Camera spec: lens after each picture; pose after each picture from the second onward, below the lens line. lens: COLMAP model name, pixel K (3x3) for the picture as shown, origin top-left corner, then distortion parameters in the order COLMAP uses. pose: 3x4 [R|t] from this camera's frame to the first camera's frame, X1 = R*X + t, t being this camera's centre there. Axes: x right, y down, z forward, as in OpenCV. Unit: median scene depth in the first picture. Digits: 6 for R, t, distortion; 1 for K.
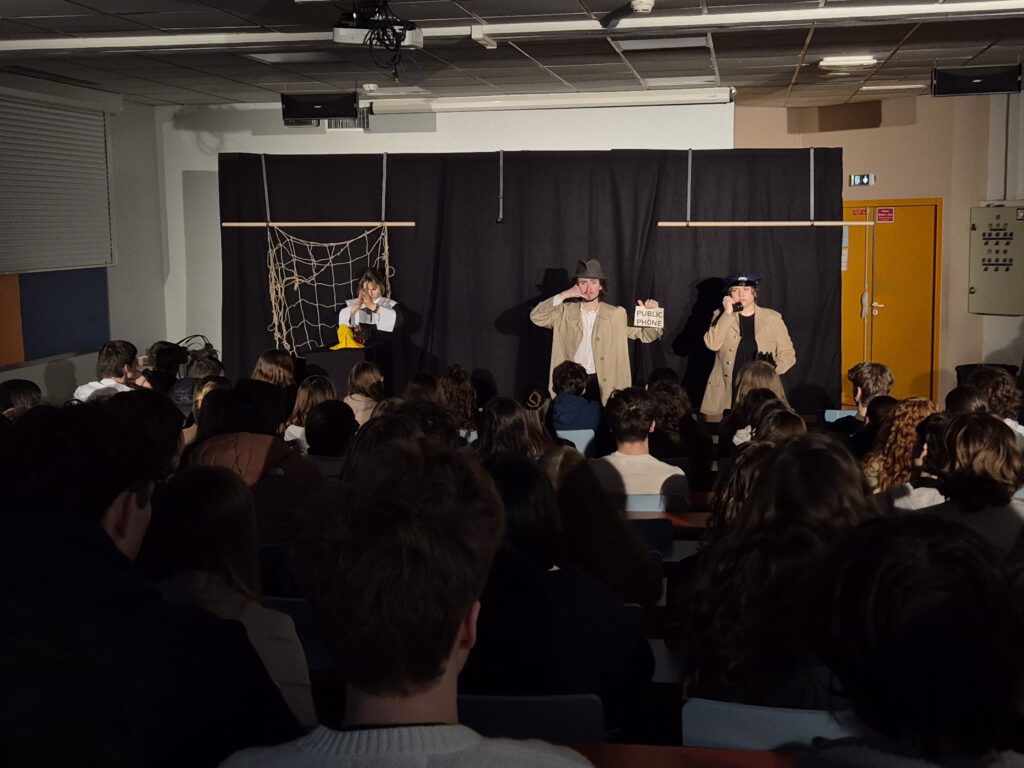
lens RADIAL K [[1341.2, 0, 510.4], [0, 1341.2, 386.7], [0, 0, 1]] dist [0.036060, 0.000000]
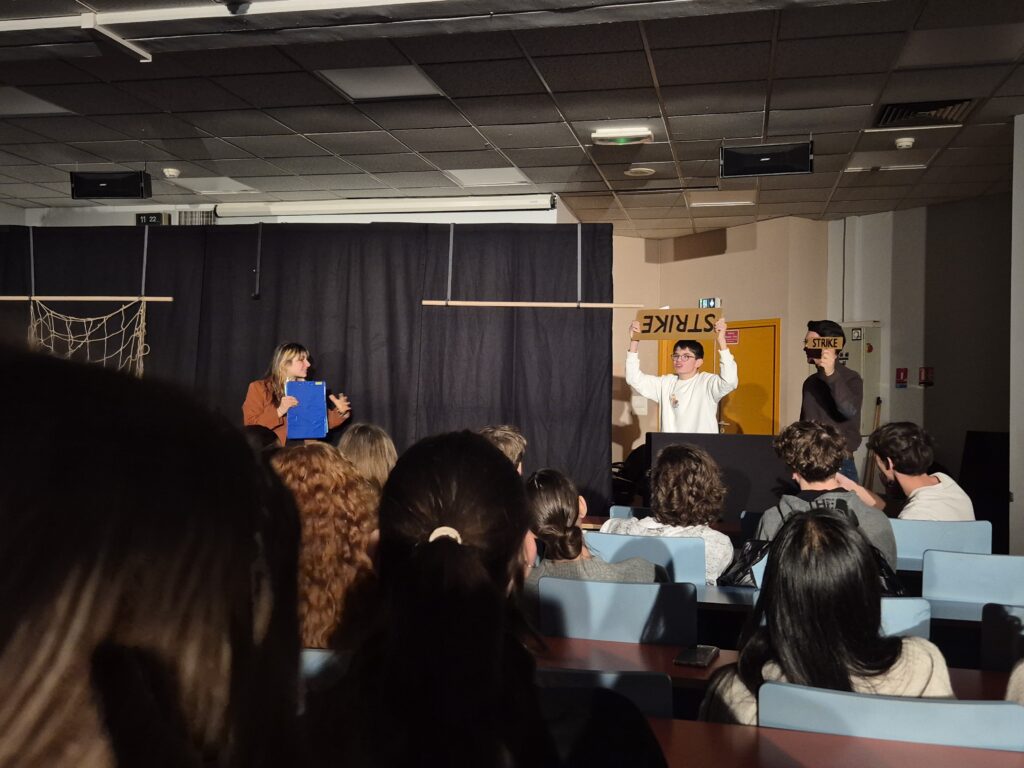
lens RADIAL K [[999.1, 0, 506.3], [0, 999.1, 381.0], [0, 0, 1]] dist [0.062355, 0.000000]
pose [[0.998235, 0.033544, -0.049005, 0.195243], [-0.039640, 0.990820, -0.129248, 0.017173], [0.044220, 0.130962, 0.990401, 0.312644]]
